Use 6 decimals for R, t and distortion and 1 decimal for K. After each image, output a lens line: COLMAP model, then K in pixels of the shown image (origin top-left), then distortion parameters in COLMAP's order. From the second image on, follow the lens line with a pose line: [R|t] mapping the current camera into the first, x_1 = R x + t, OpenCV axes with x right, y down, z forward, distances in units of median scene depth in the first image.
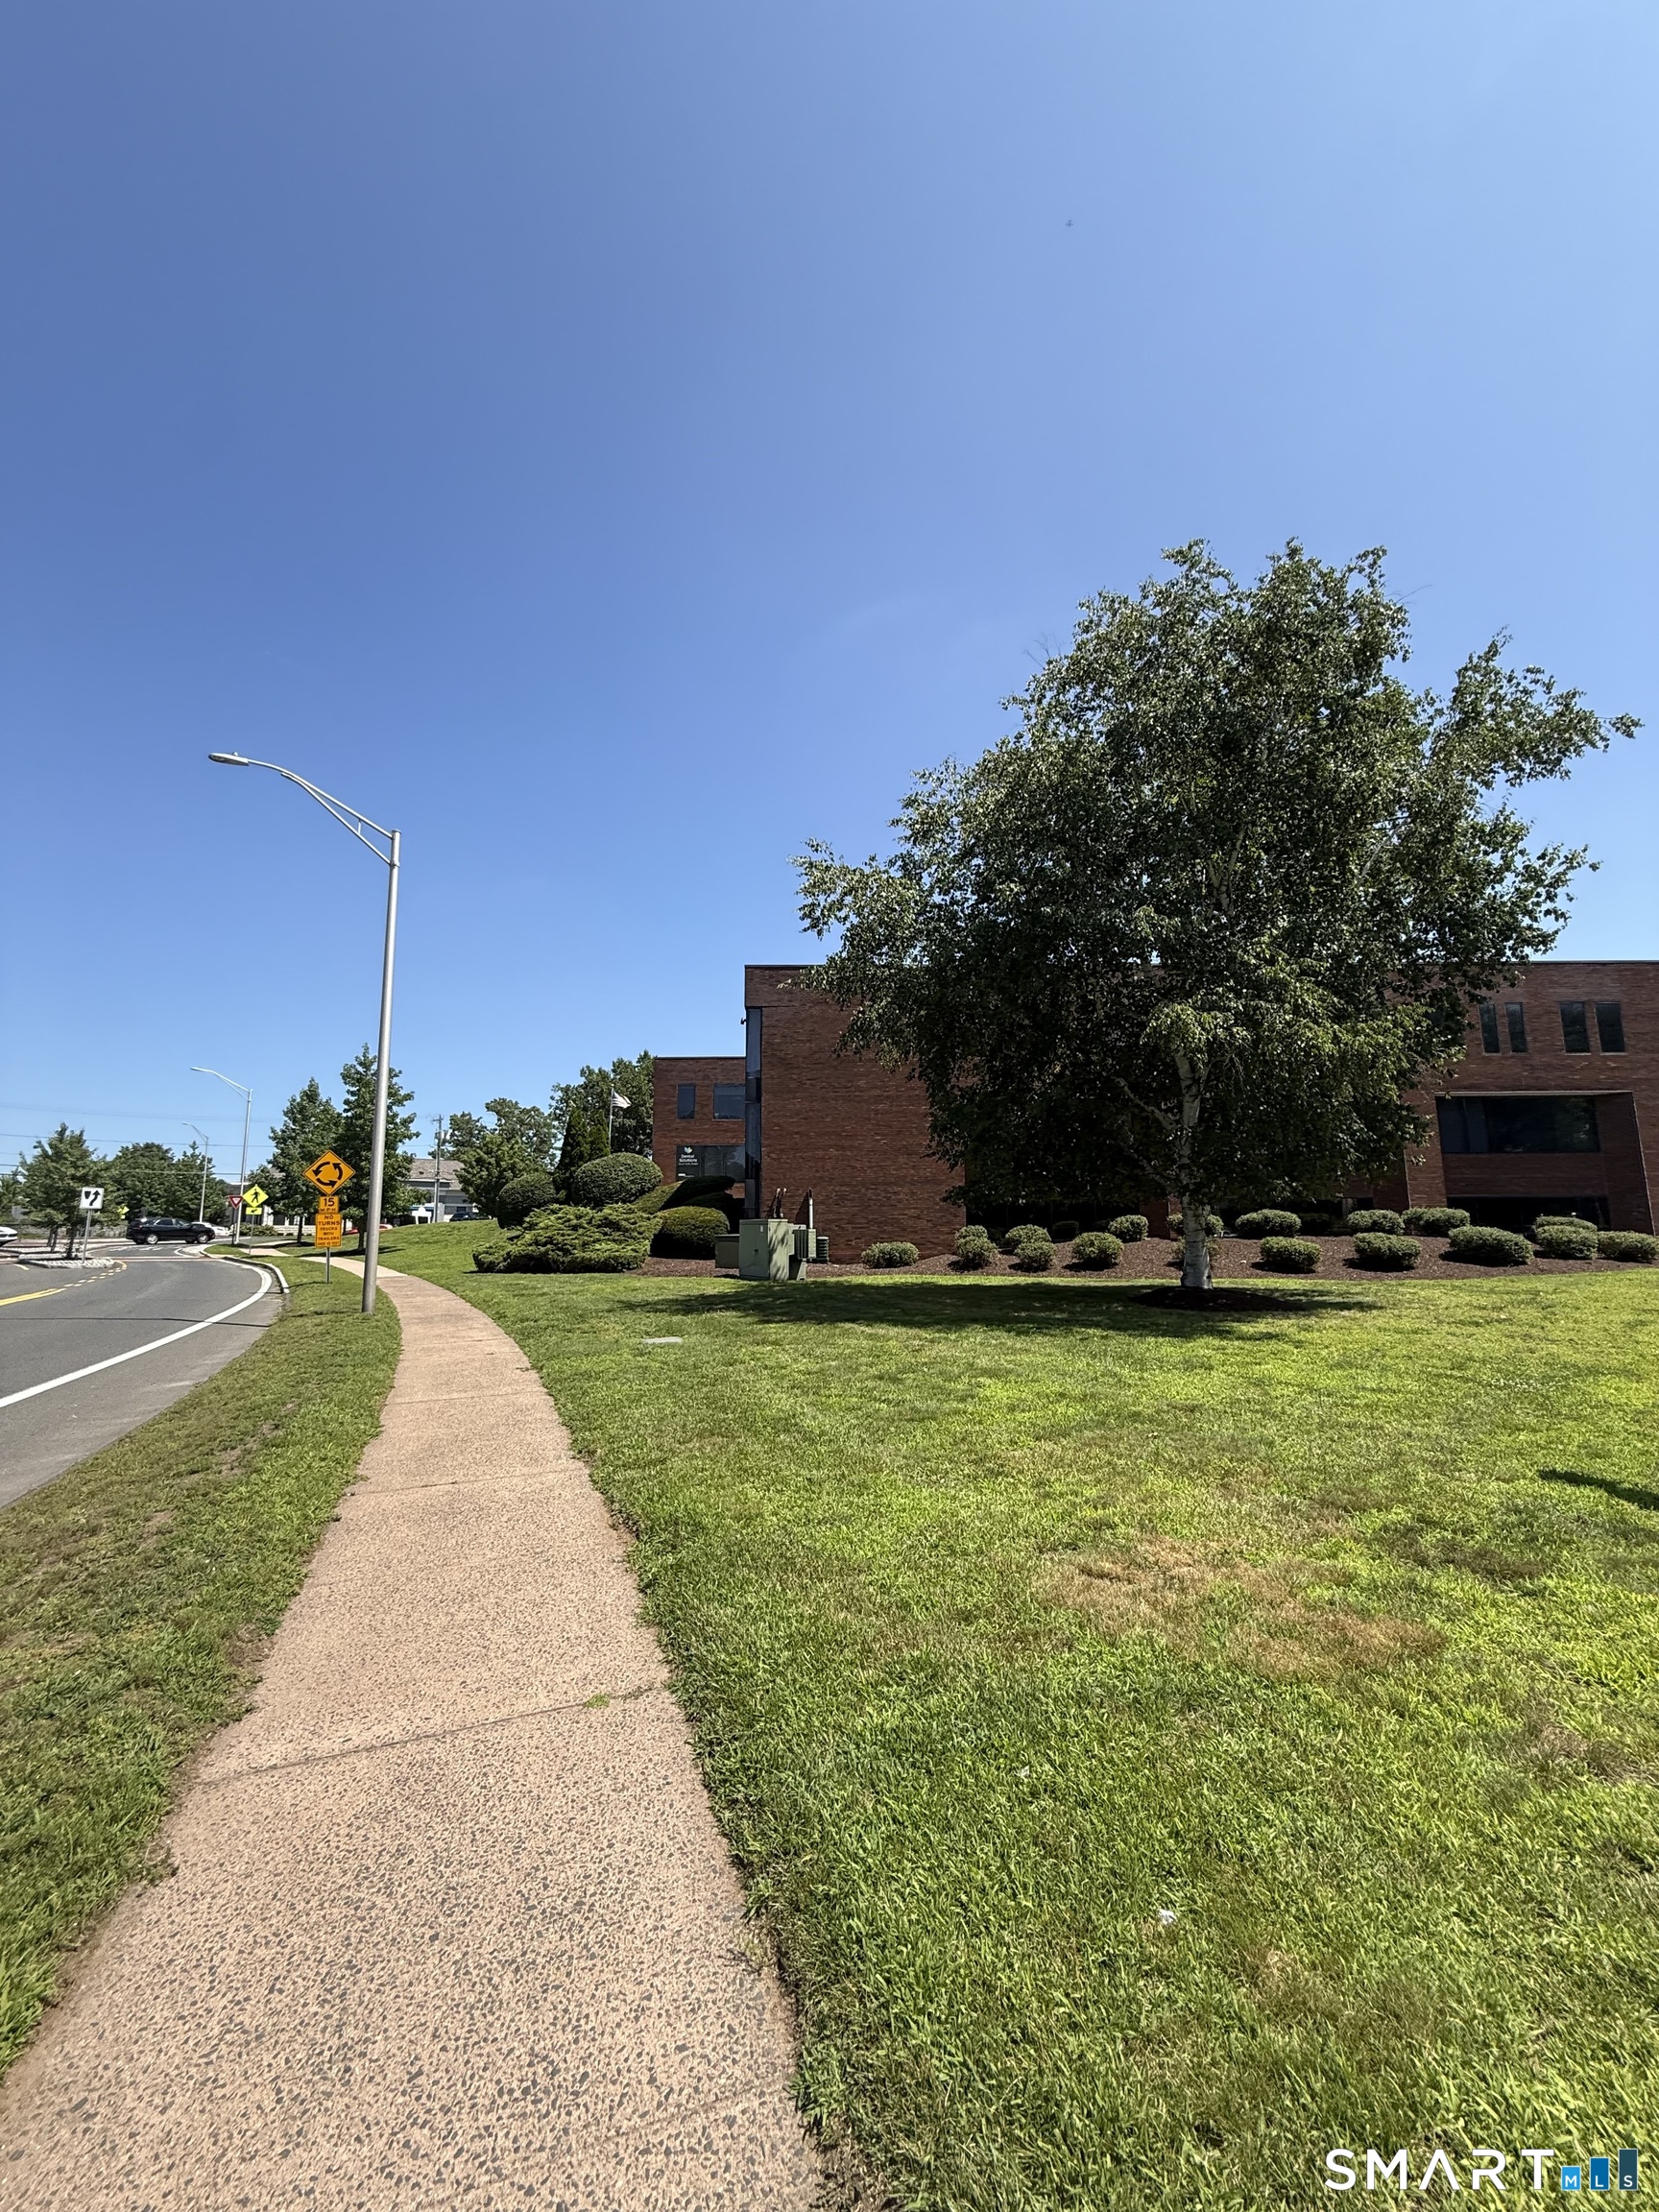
lens RADIAL K [[878.7, 0, 828.7], [0, 878.7, 1101.0], [0, 0, 1]] dist [-0.000726, 0.000206]
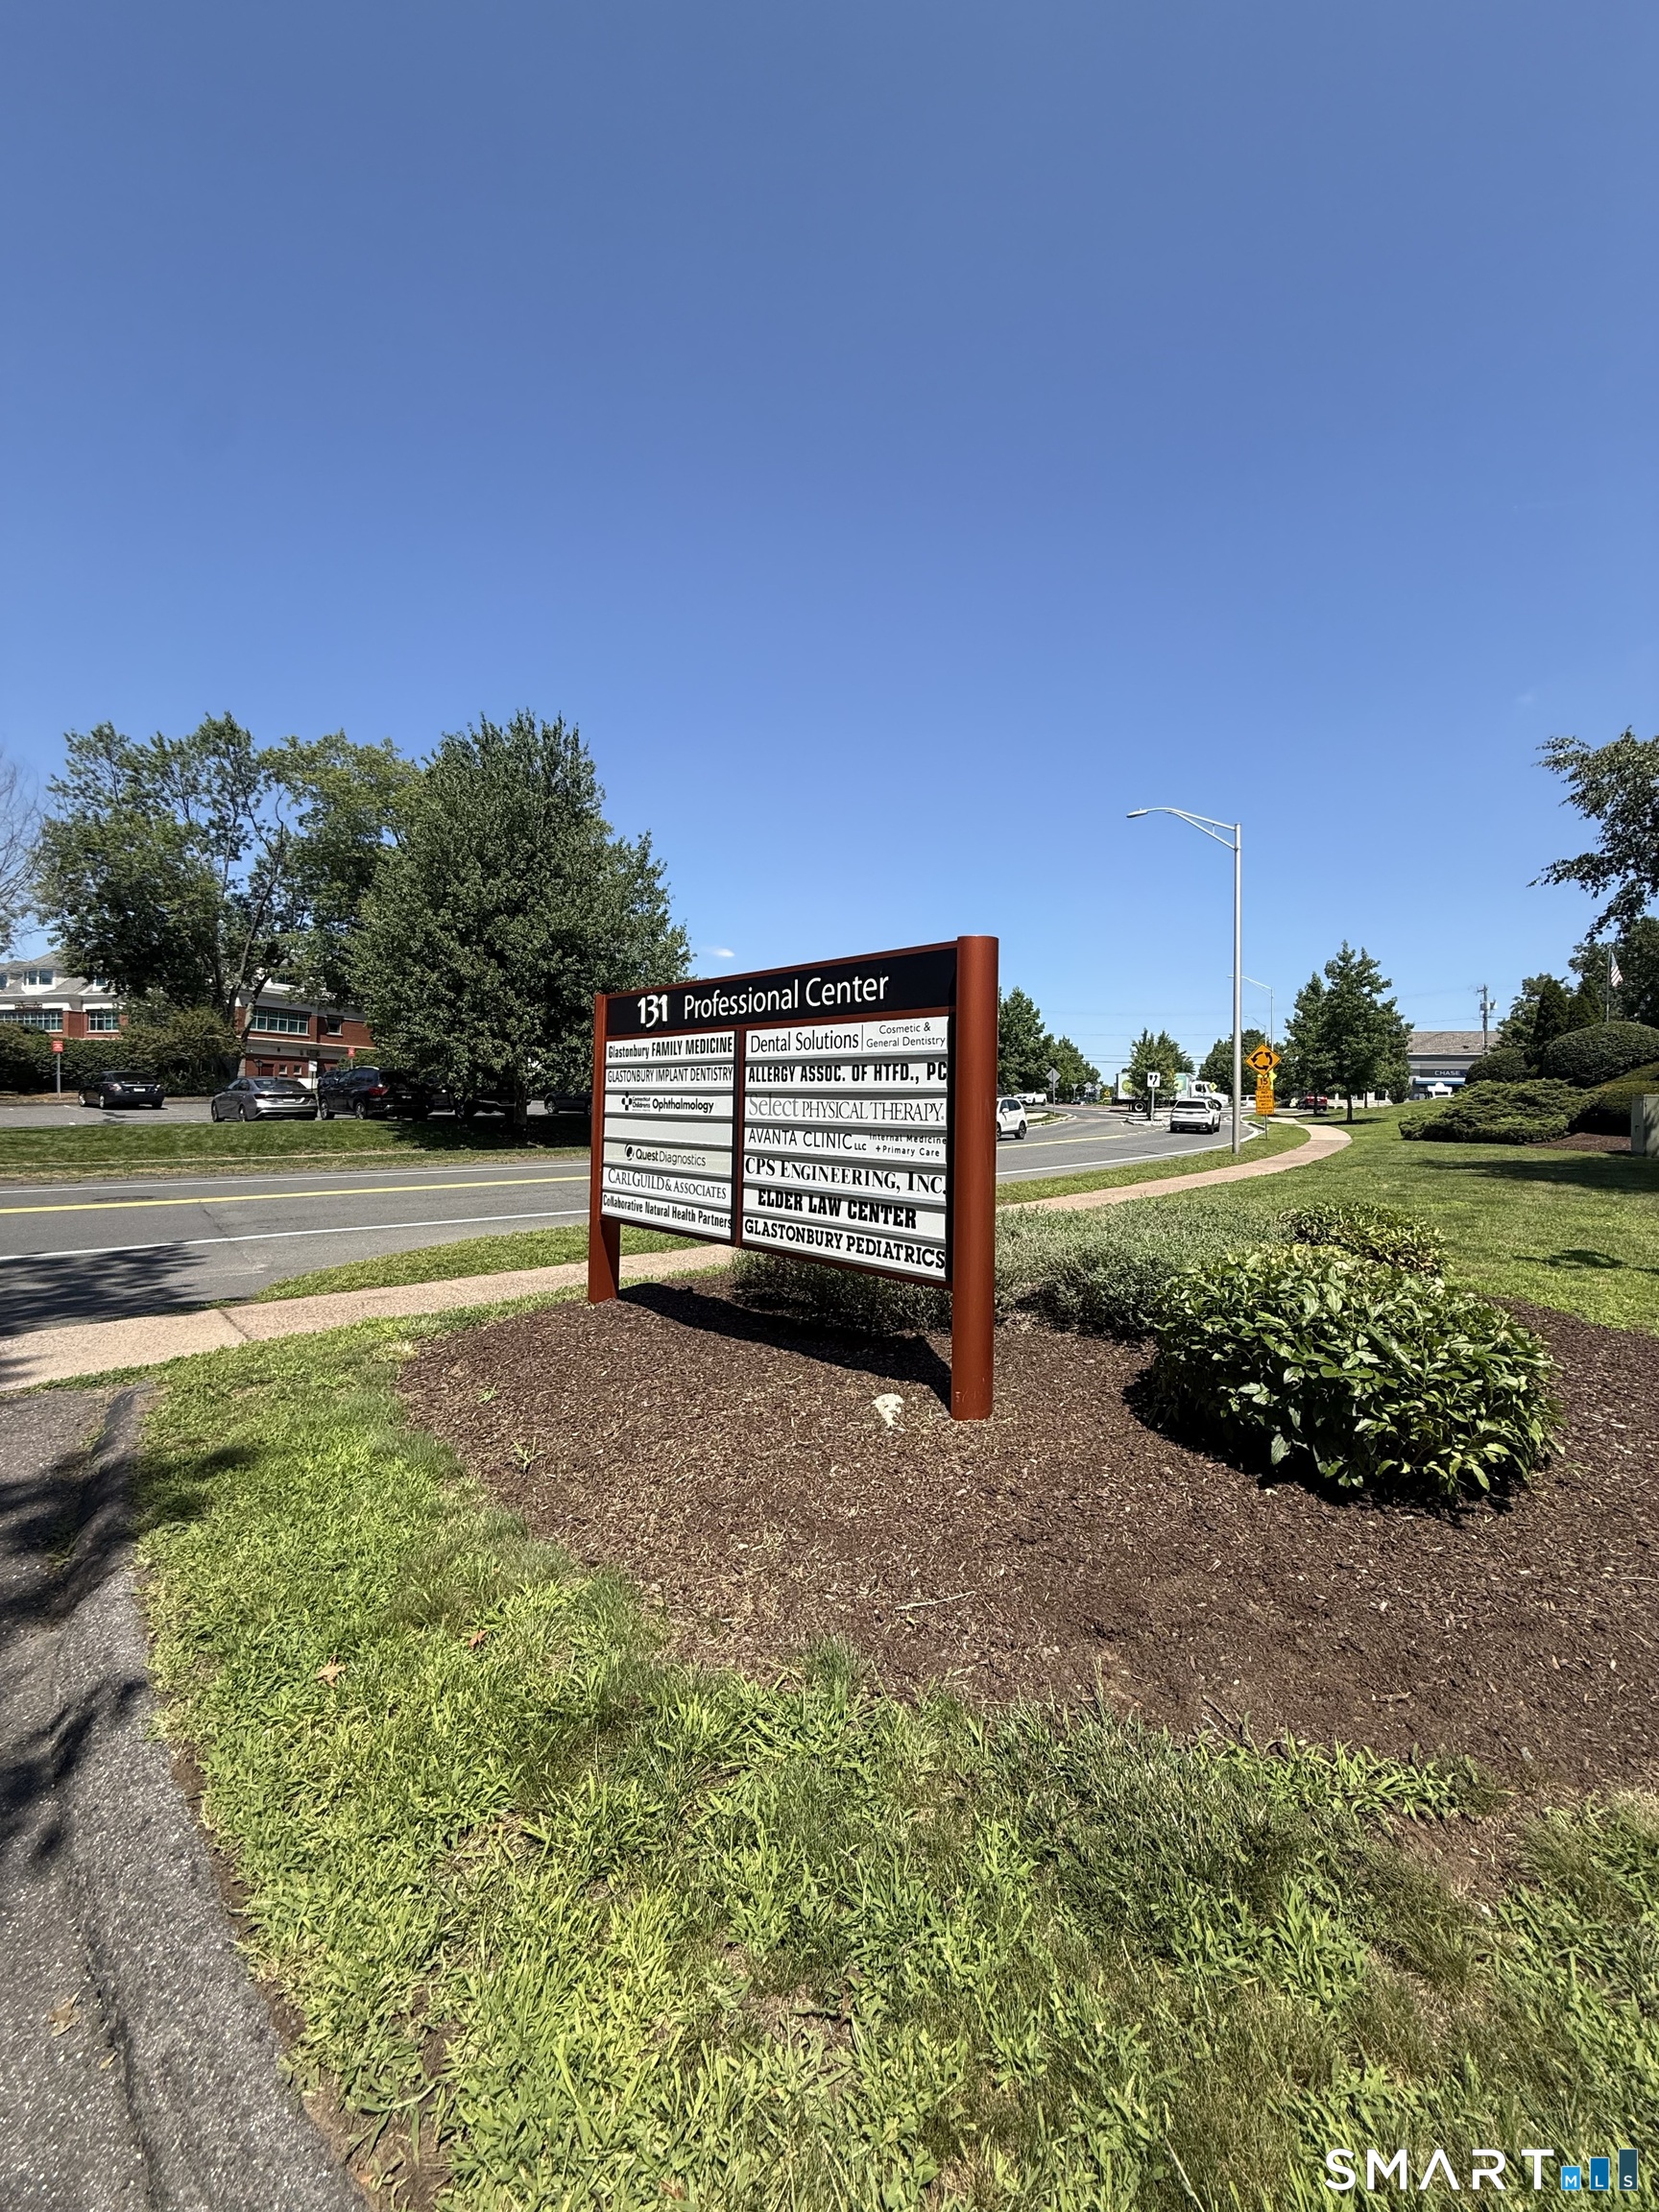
lens RADIAL K [[878.7, 0, 828.7], [0, 878.7, 1101.0], [0, 0, 1]] dist [-0.000726, 0.000206]
pose [[0.447435, 0.008715, -0.894274, 0.225609], [0.117834, 0.990660, 0.068610, -0.018138], [0.886519, -0.136074, 0.442230, -0.132220]]
